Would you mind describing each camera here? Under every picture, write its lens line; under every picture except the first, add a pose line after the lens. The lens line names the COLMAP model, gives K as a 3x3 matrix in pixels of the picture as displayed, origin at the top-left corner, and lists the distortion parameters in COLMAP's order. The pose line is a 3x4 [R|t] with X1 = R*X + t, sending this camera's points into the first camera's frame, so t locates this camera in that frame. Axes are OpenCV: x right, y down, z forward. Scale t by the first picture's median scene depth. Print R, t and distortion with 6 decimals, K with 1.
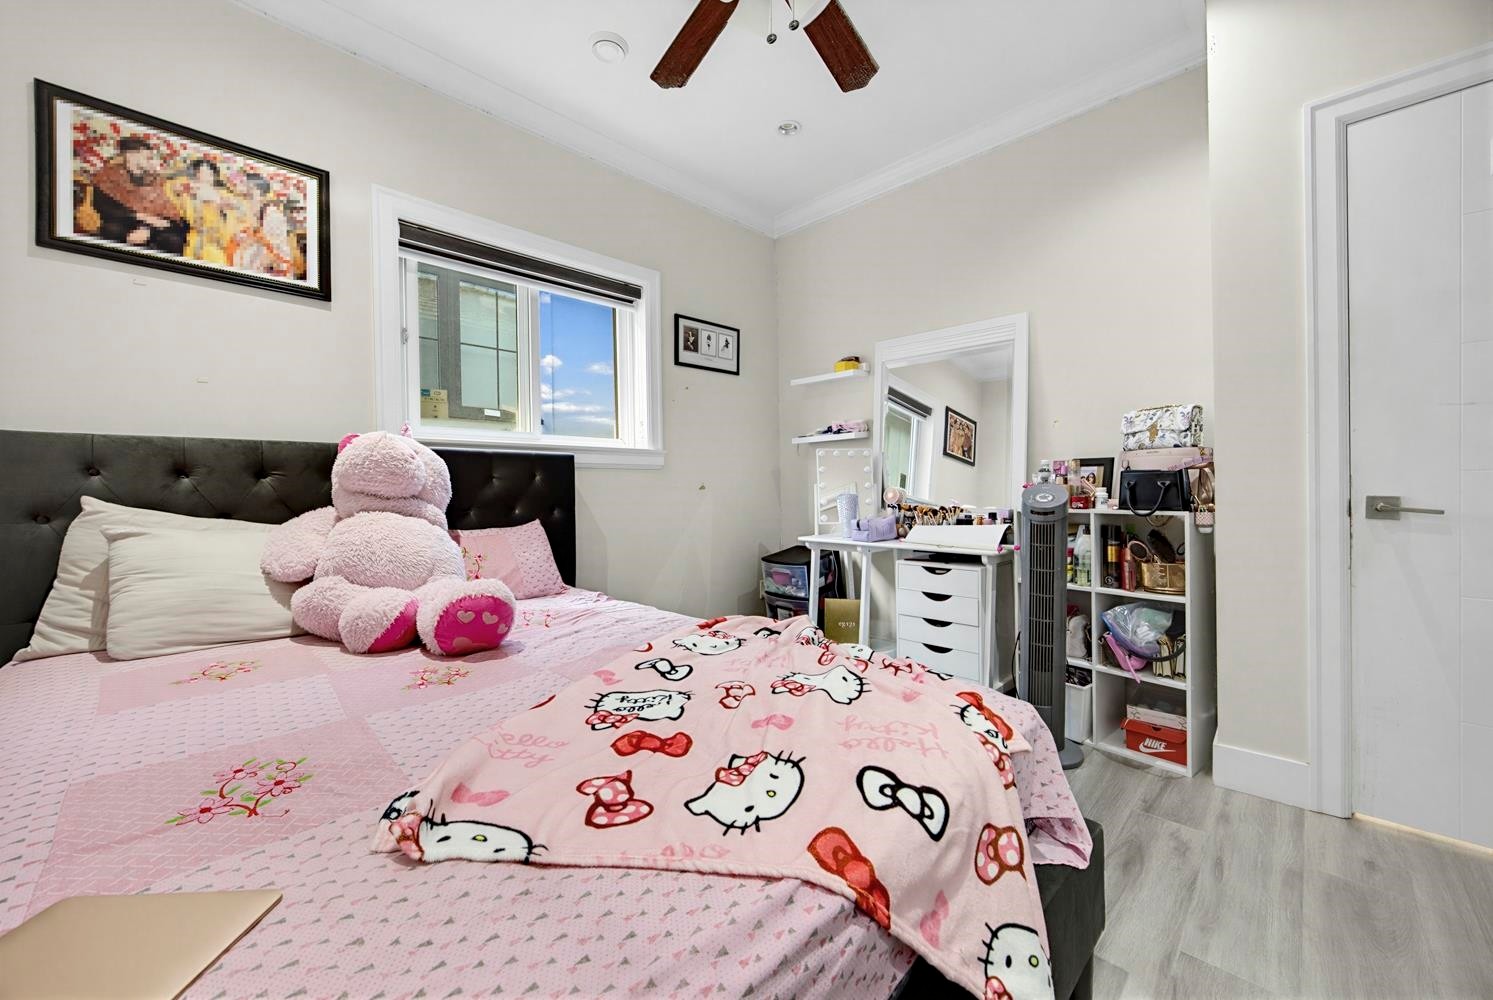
lens RADIAL K [[576.5, 0, 748.0], [0, 576.5, 491.7], [0, 0, 1]] dist [-0.016103, 0.000714]
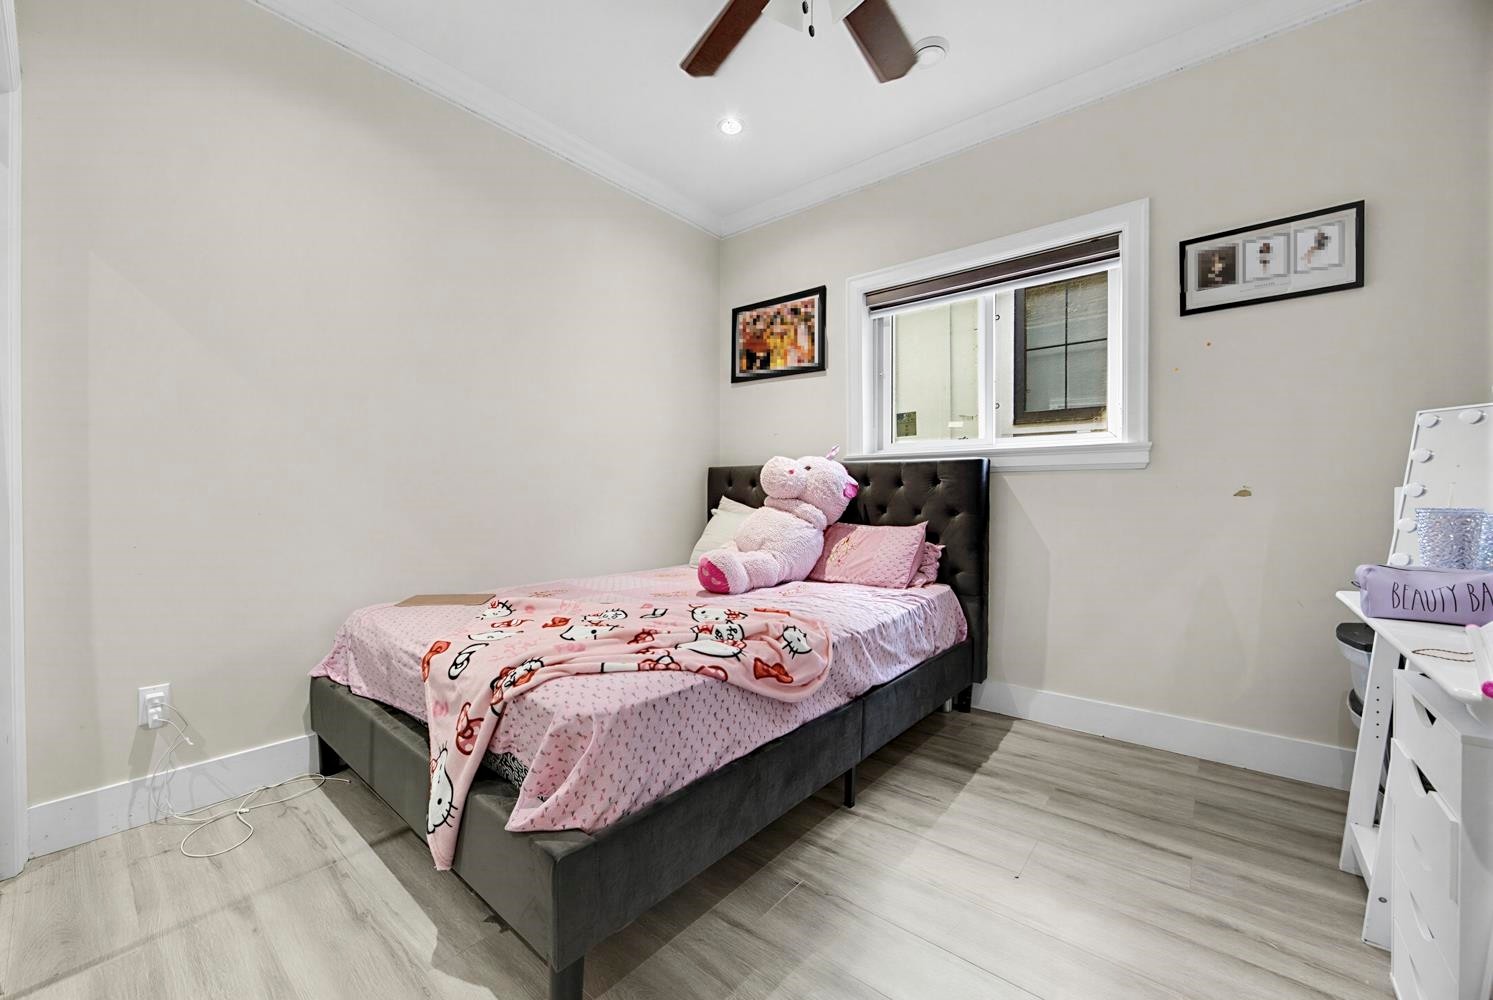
lens RADIAL K [[576.5, 0, 747.2], [0, 576.5, 498.2], [0, 0, 1]] dist [-0.016103, 0.000714]
pose [[0.085885, 0.018203, -0.996139, 0.801874], [-0.010371, 0.999795, 0.017375, -0.013276], [0.996251, 0.008839, 0.086056, 0.663173]]
